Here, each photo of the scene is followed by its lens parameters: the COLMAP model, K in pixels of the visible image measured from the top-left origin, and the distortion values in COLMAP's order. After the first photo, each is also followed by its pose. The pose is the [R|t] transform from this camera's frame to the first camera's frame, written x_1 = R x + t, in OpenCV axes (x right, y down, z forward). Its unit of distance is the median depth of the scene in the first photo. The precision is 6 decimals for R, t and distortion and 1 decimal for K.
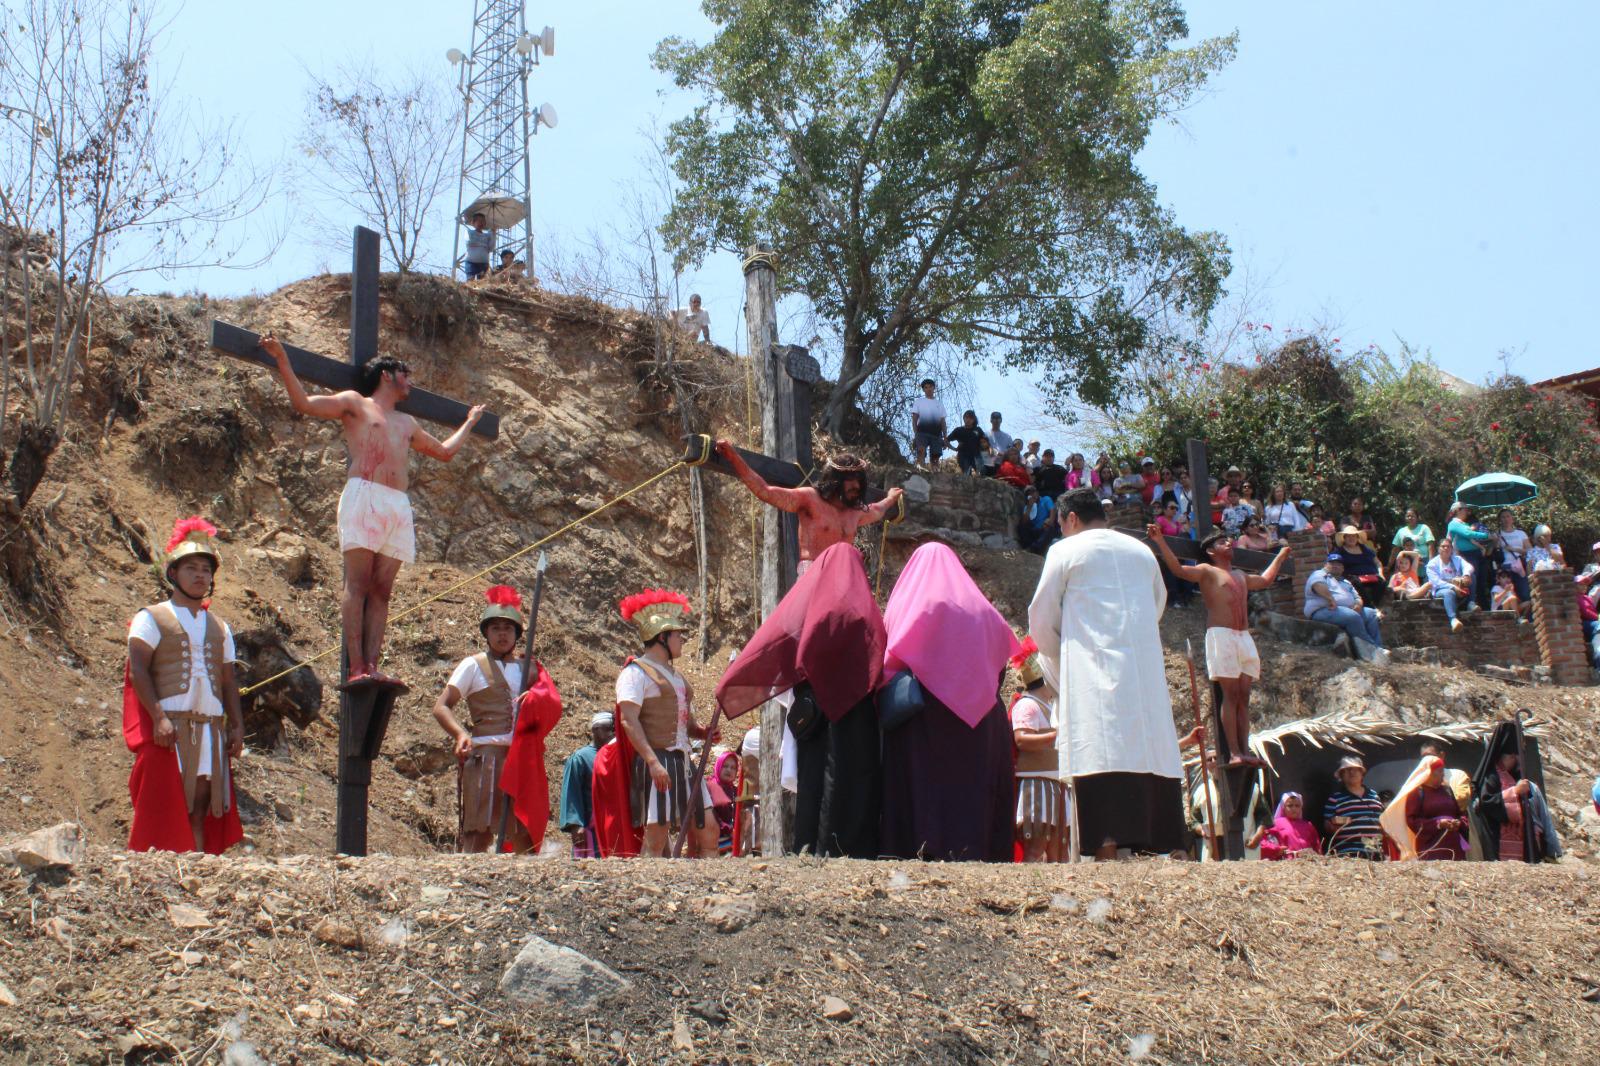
lens RADIAL K [[1901.1, 0, 800.0], [0, 1901.1, 533.0], [0, 0, 1]] dist [-0.102894, 0.081599]
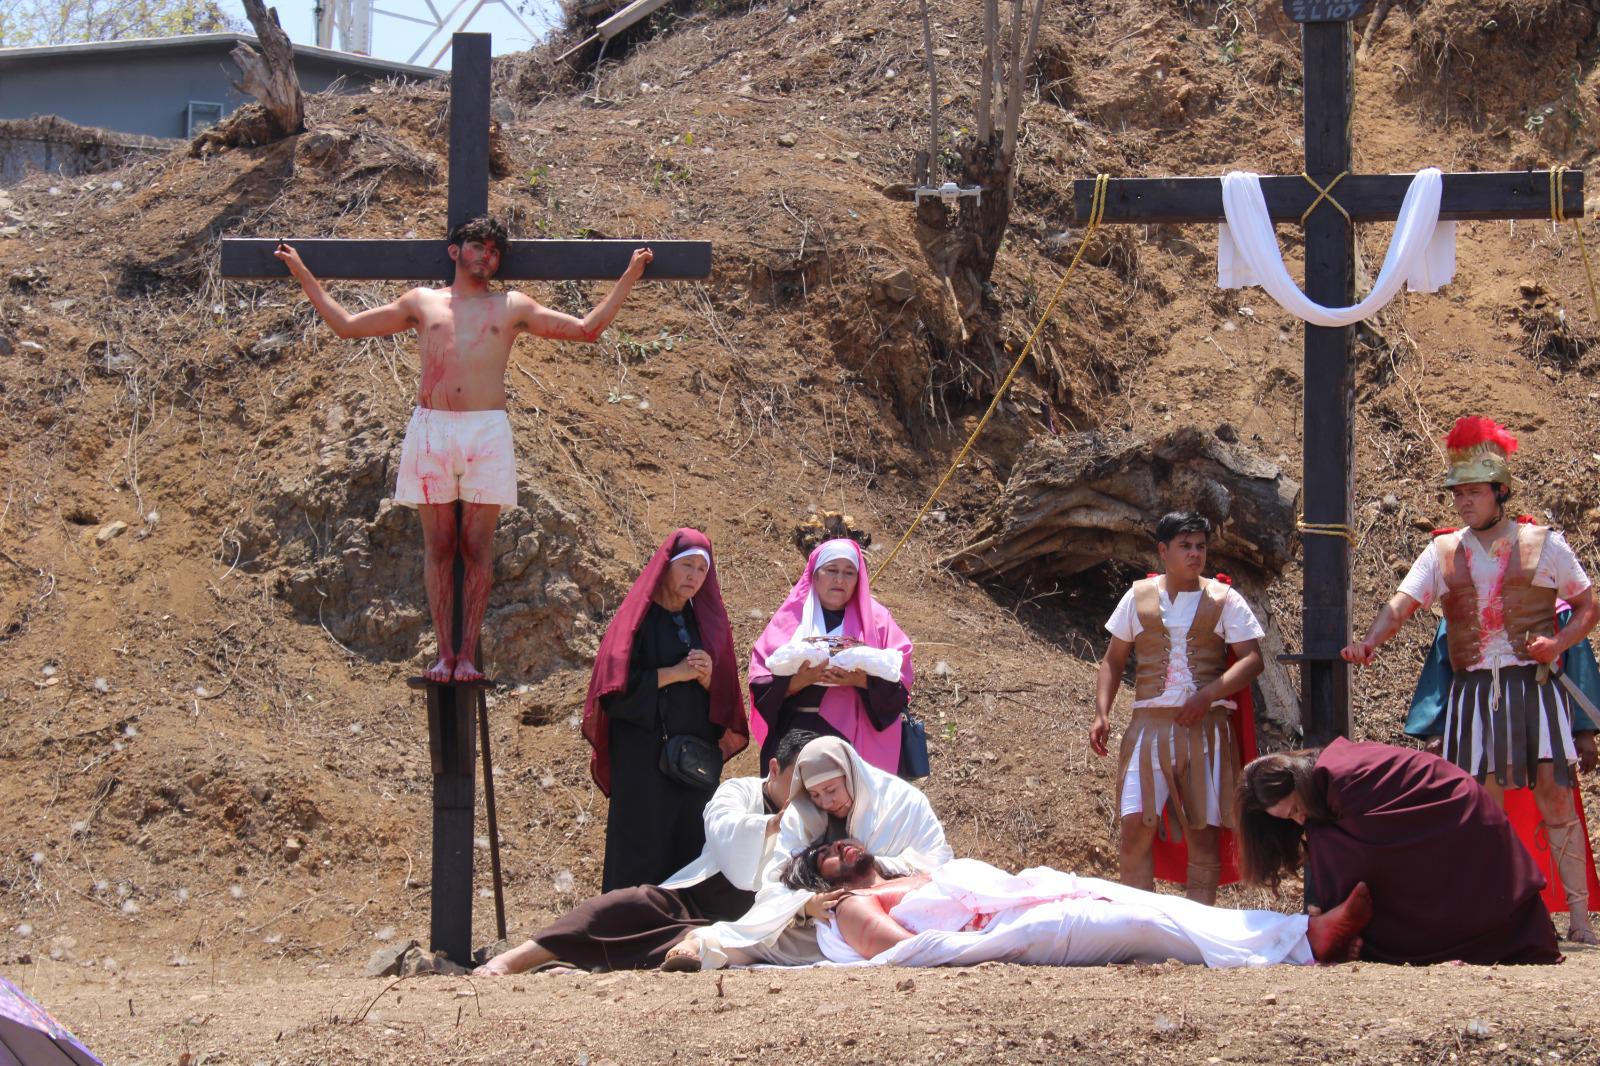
lens RADIAL K [[3838.9, 0, 800.0], [0, 3838.9, 533.0], [0, 0, 1]] dist [0.066851, 0.421740]
pose [[0.620375, -0.071056, -0.781080, 0.413669], [0.203386, 0.976395, 0.072716, -0.023187], [0.757475, -0.203971, 0.620183, 0.060796]]
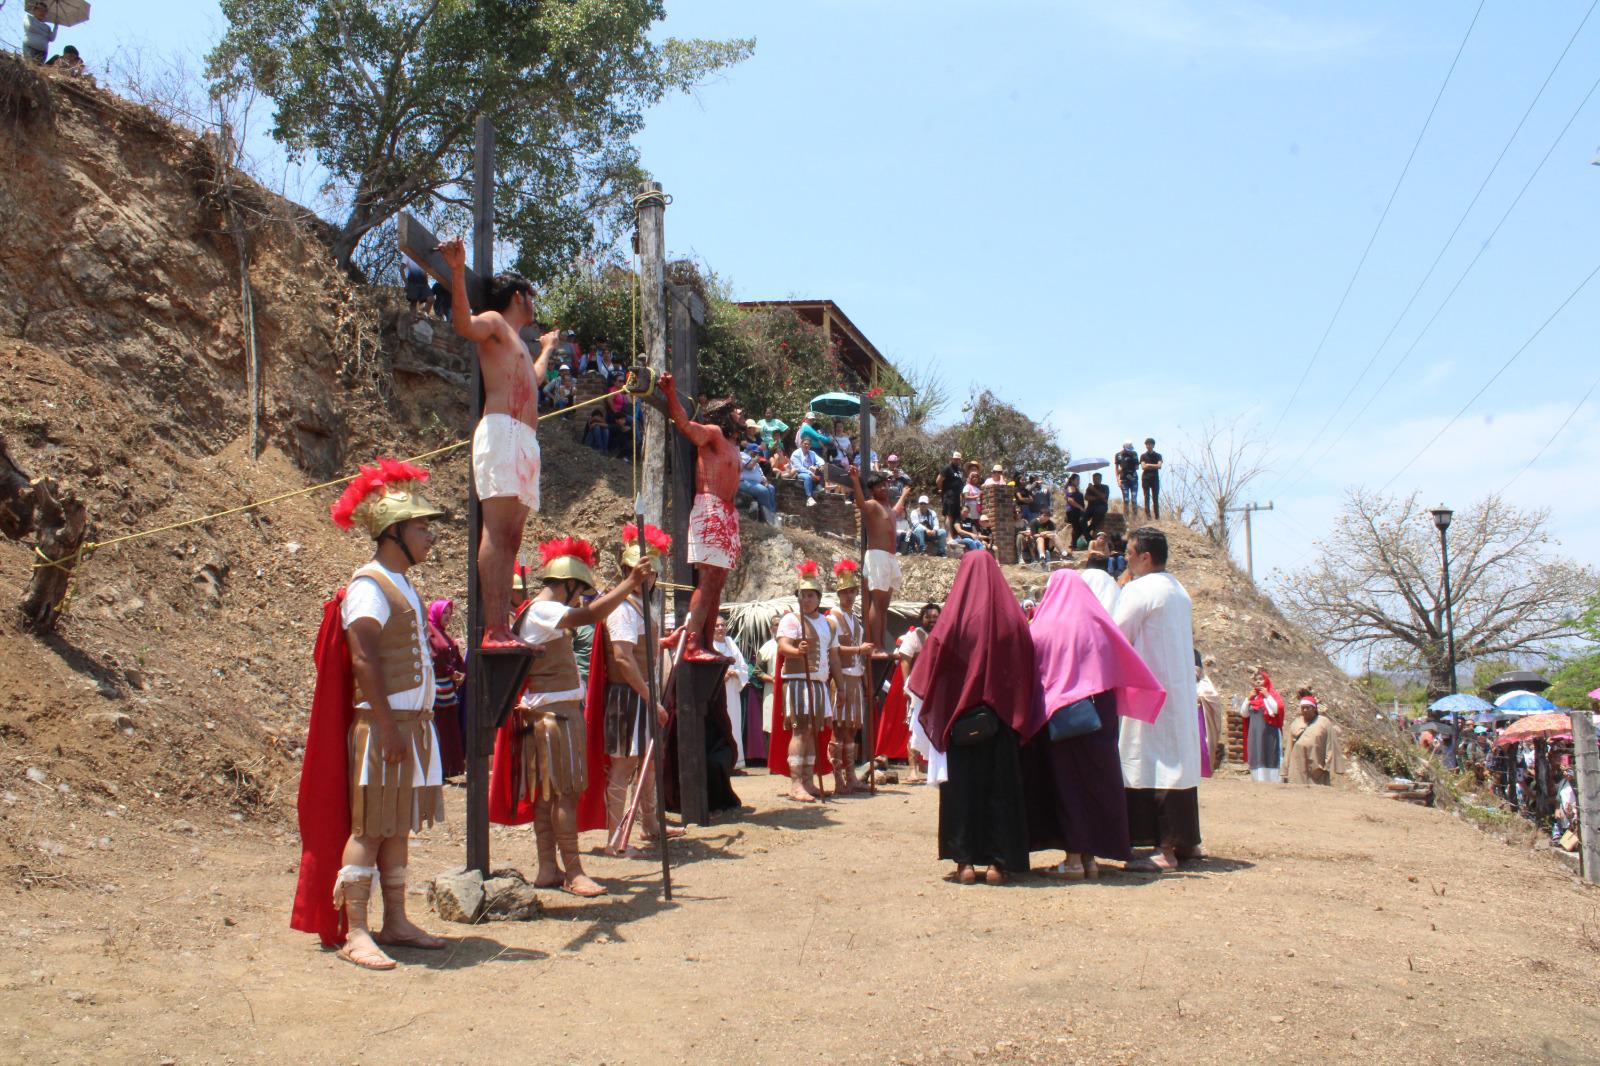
lens RADIAL K [[1324.3, 0, 800.0], [0, 1324.3, 533.0], [0, 0, 1]] dist [-0.173694, 0.152988]
pose [[0.849126, 0.099837, 0.518670, -0.168618], [-0.175472, 0.979522, 0.098725, -0.023597], [-0.498192, -0.174842, 0.849256, 0.153664]]
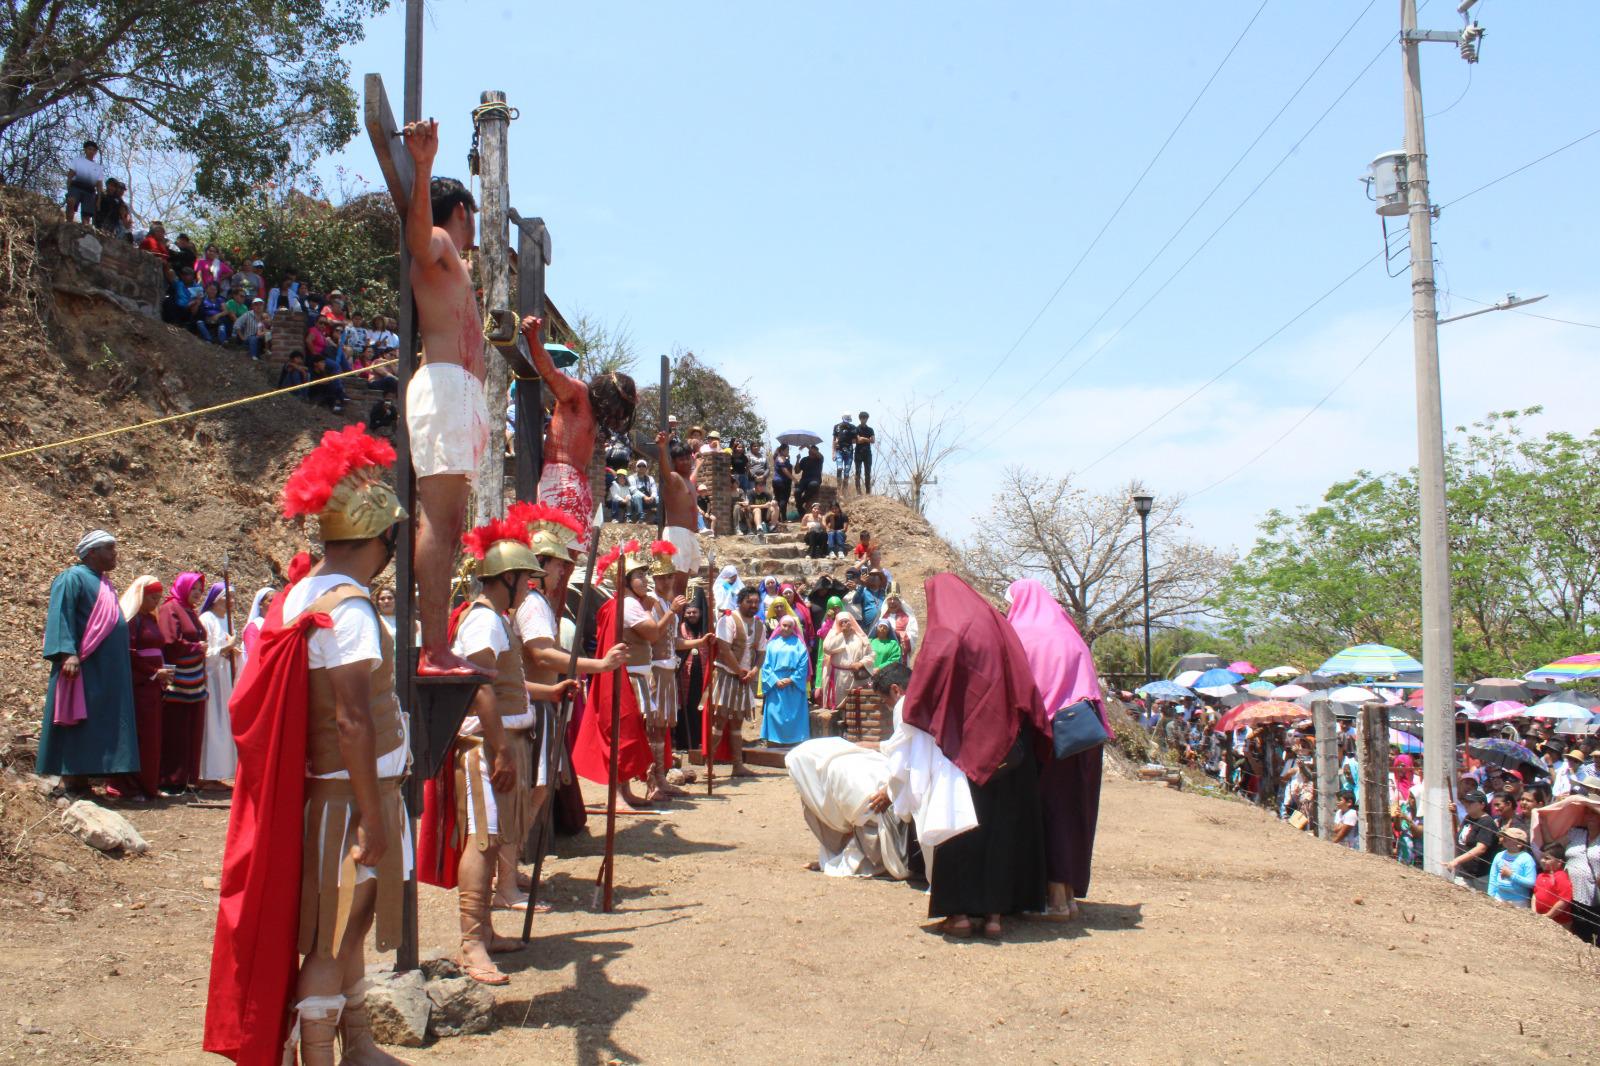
lens RADIAL K [[1324.3, 0, 800.0], [0, 1324.3, 533.0], [0, 0, 1]] dist [-0.173694, 0.152988]
pose [[0.670495, 0.106590, 0.734217, -0.190012], [-0.232776, 0.969878, 0.071772, -0.013039], [-0.704451, -0.219031, 0.675110, 0.228684]]
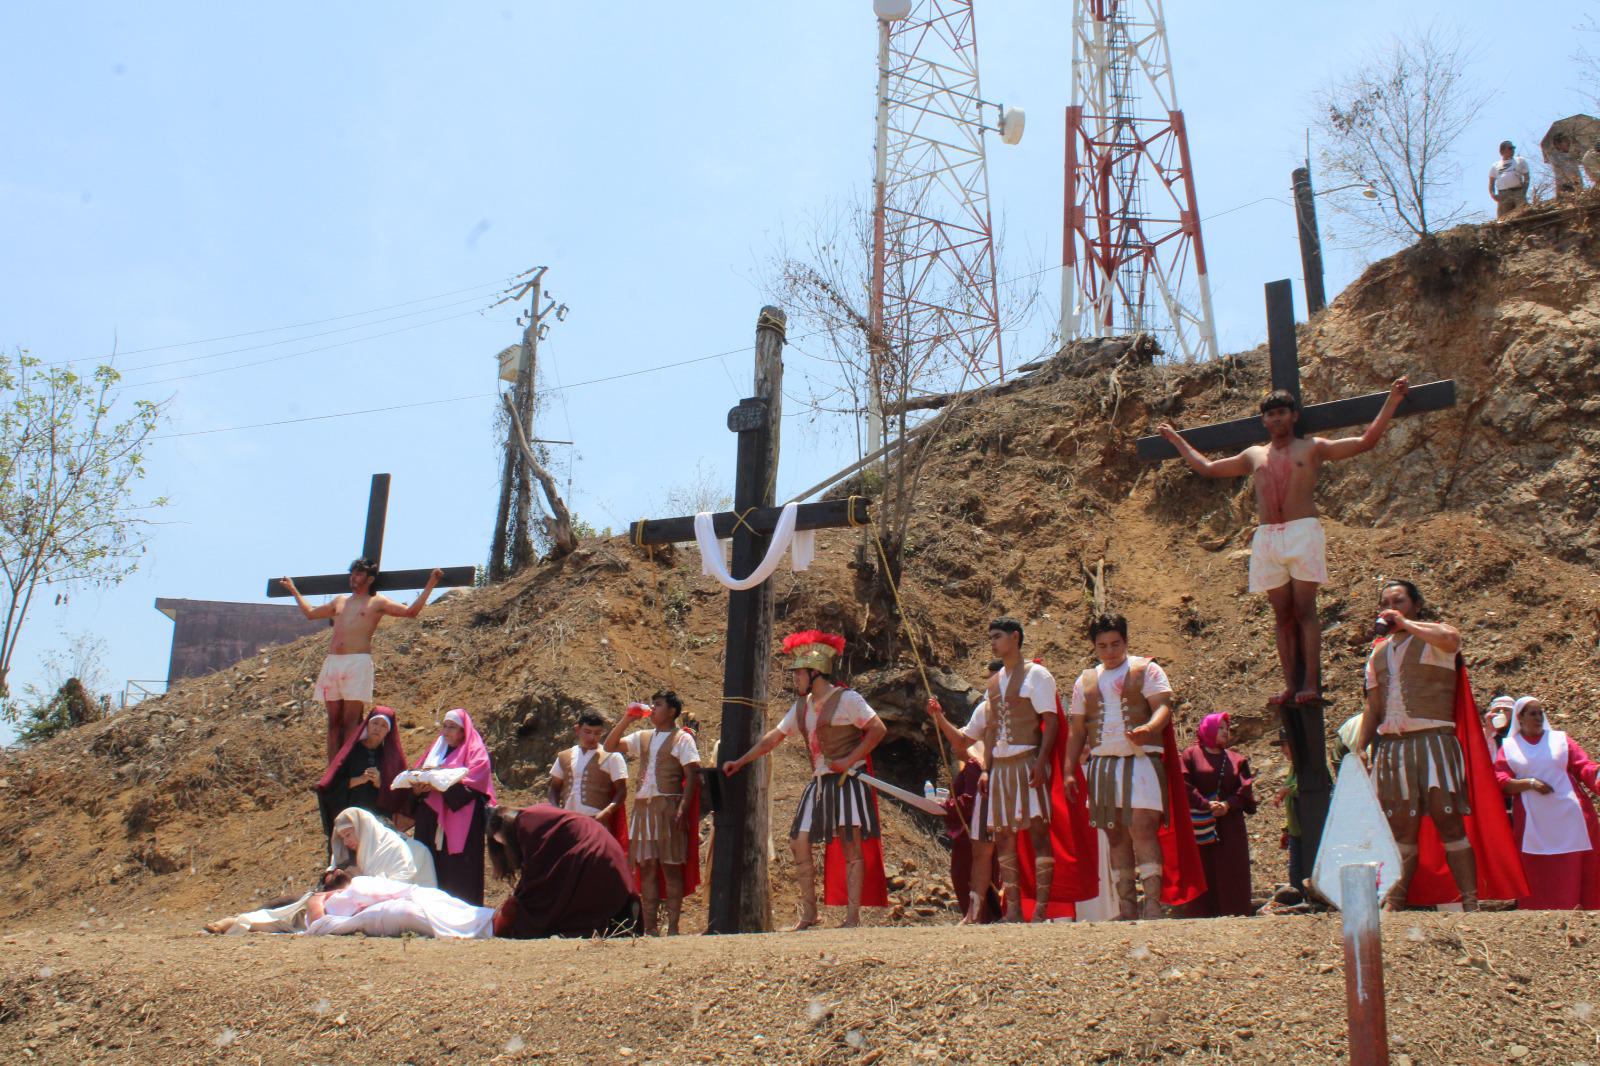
lens RADIAL K [[1558.4, 0, 800.0], [0, 1558.4, 533.0], [0, 0, 1]] dist [-0.153180, 0.166477]
pose [[0.370157, -0.215937, -0.903524, 0.414075], [0.237078, 0.962361, -0.132872, 0.052815], [0.898208, -0.165022, 0.407419, 0.334226]]
